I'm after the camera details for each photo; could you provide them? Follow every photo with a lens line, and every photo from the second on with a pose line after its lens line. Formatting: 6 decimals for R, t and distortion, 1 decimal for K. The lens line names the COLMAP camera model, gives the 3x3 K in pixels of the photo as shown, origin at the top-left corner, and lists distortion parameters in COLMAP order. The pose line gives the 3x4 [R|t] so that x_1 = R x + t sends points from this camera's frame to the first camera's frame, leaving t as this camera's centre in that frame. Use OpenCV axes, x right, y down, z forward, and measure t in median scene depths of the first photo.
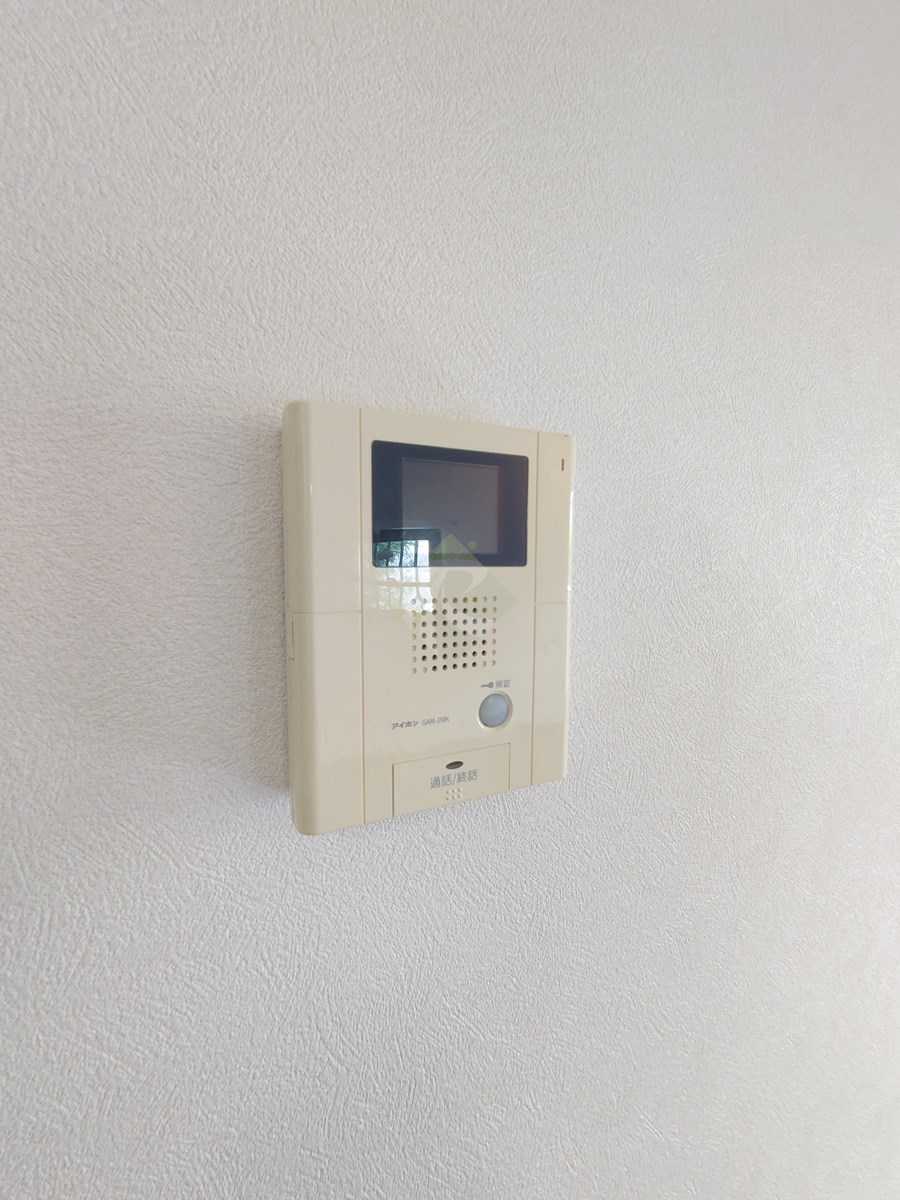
lens RADIAL K [[519.6, 0, 450.0], [0, 519.6, 600.0], [0, 0, 1]] dist [0.000344, -0.000475]
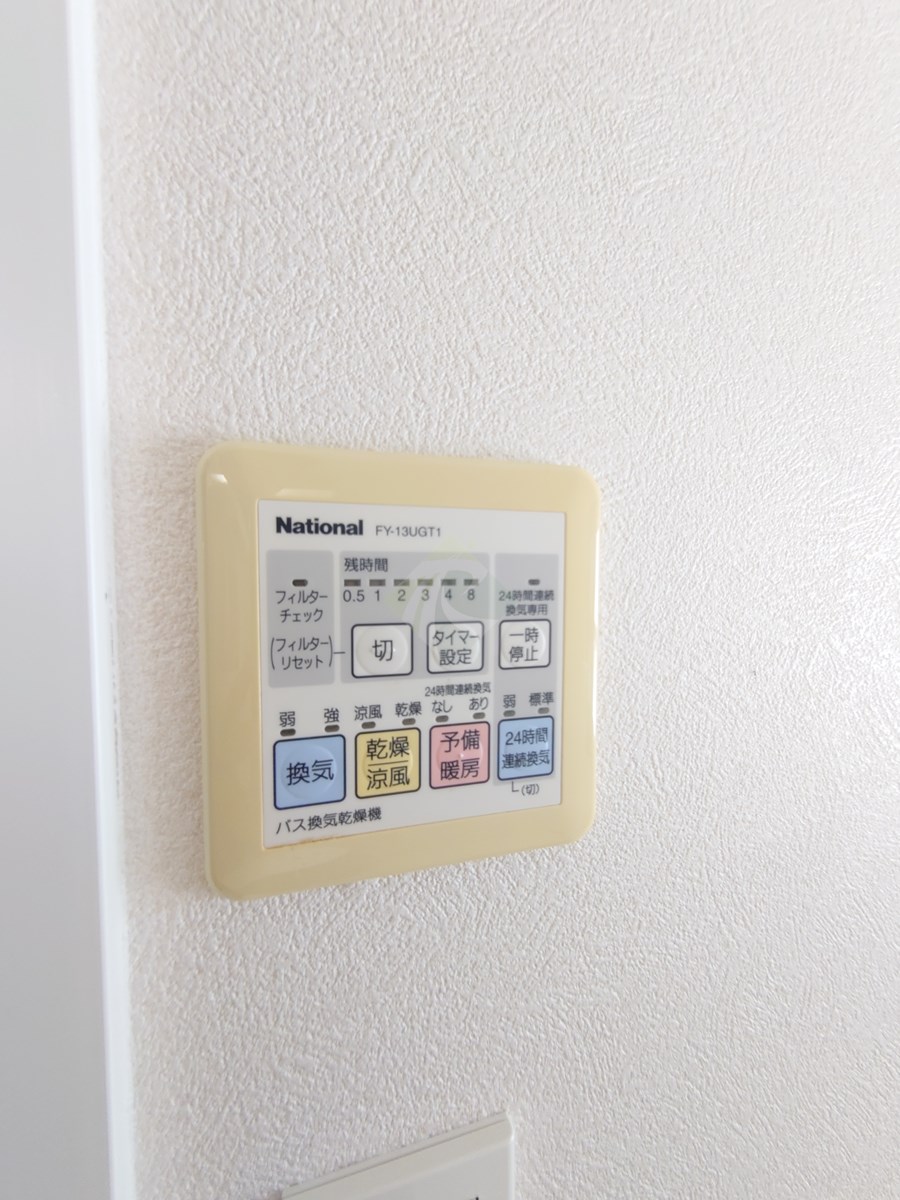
lens RADIAL K [[519.6, 0, 450.0], [0, 519.6, 600.0], [0, 0, 1]] dist [0.000344, -0.000475]
pose [[0.988957, -0.008548, -0.147955, 0.039996], [0.002547, 0.999168, -0.040706, -0.137549], [0.148180, 0.039880, 0.988156, 0.440768]]
